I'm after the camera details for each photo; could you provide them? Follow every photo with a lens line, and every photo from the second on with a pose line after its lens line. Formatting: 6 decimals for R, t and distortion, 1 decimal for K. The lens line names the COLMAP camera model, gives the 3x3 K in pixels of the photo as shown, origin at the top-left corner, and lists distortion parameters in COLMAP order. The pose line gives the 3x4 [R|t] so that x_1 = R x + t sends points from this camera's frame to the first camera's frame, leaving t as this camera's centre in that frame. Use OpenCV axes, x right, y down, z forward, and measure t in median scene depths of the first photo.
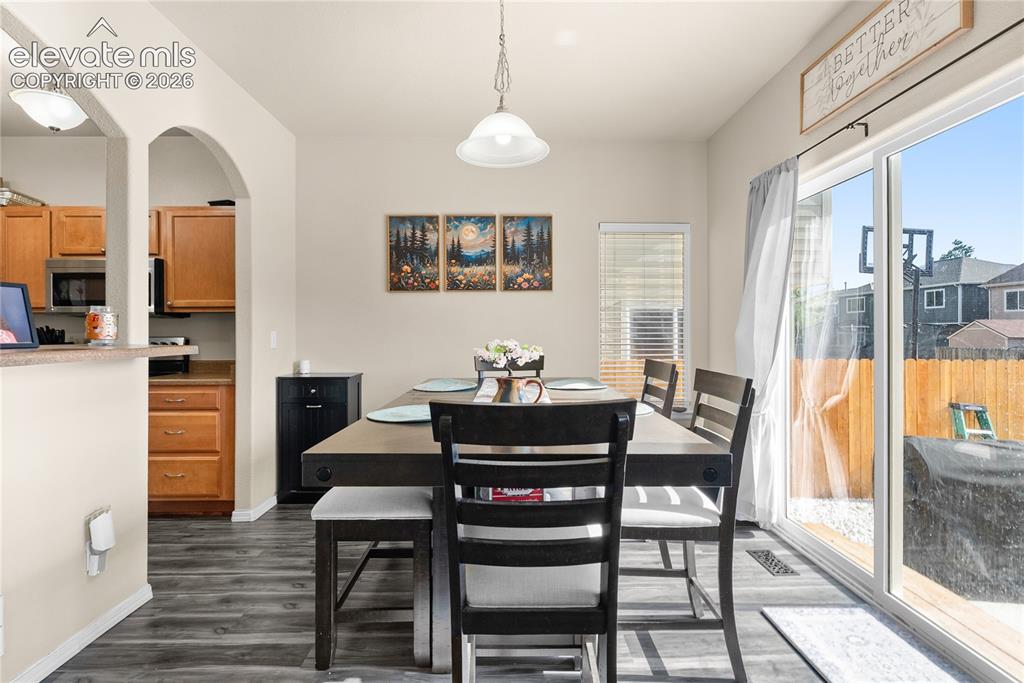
lens RADIAL K [[490.5, 0, 509.9], [0, 490.5, 331.7], [0, 0, 1]] dist [-0.005064, -0.000910]
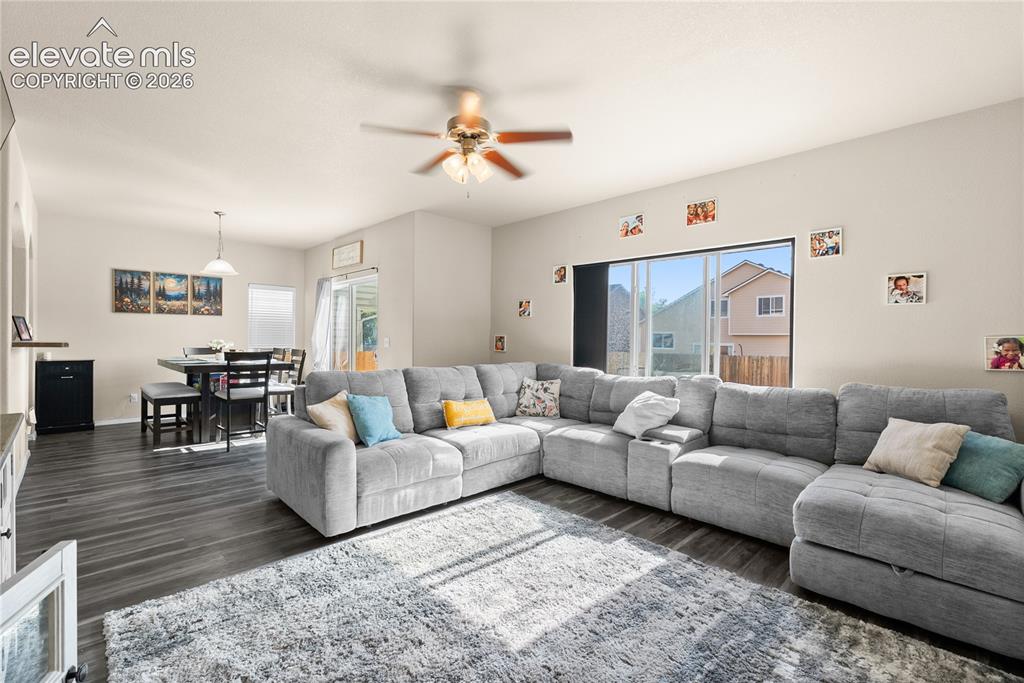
lens RADIAL K [[462.9, 0, 515.7], [0, 462.9, 340.2], [0, 0, 1]] dist [-0.001083, 0.000386]
pose [[0.724307, 0.005281, 0.689458, -0.345659], [-0.010187, 0.999943, 0.003043, -0.002138], [-0.689403, -0.009228, 0.724319, -1.186188]]
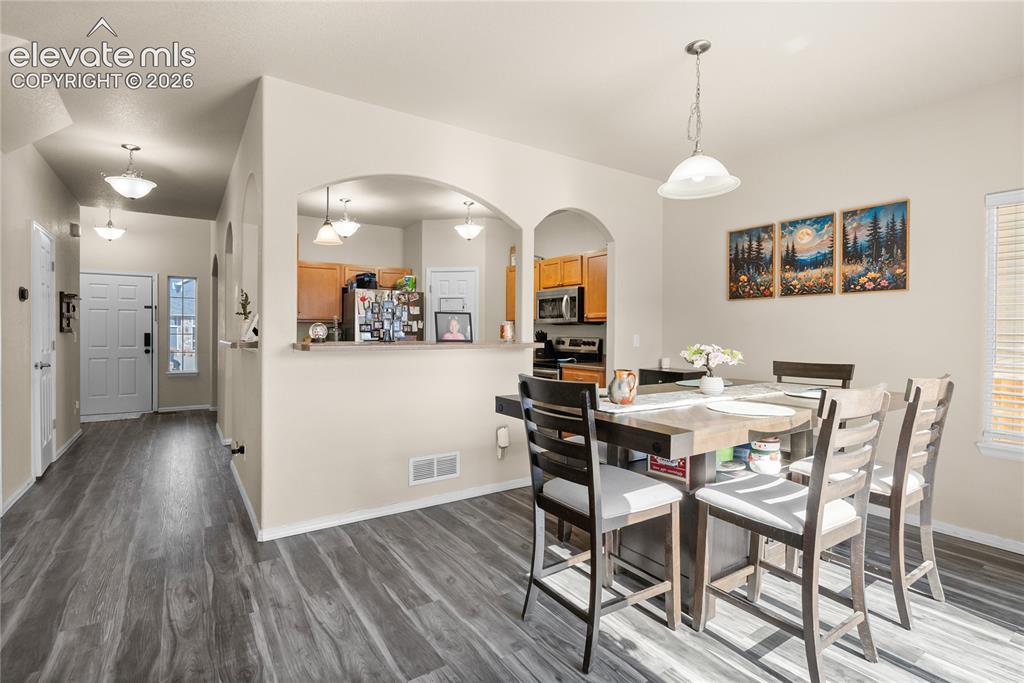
lens RADIAL K [[490.5, 0, 516.4], [0, 490.5, 334.0], [0, 0, 1]] dist [-0.005064, -0.000910]
pose [[0.550698, 0.008795, -0.834658, 0.418039], [-0.008518, 0.999952, 0.004917, -0.006205], [0.834661, 0.004402, 0.550746, -0.017426]]
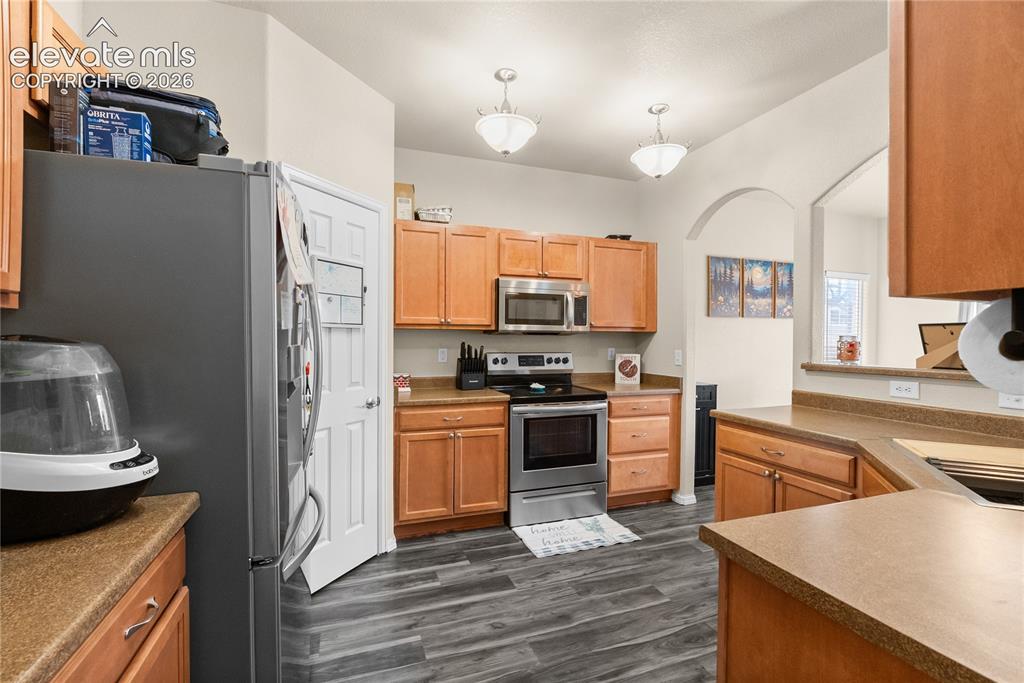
lens RADIAL K [[462.3, 0, 508.3], [0, 462.3, 342.2], [0, 0, 1]] dist [-0.003649, -0.000139]
pose [[0.945138, 0.007420, 0.326588, -1.118451], [-0.012230, 0.999845, 0.012678, -0.024094], [-0.326443, -0.015977, 0.945082, 0.045903]]
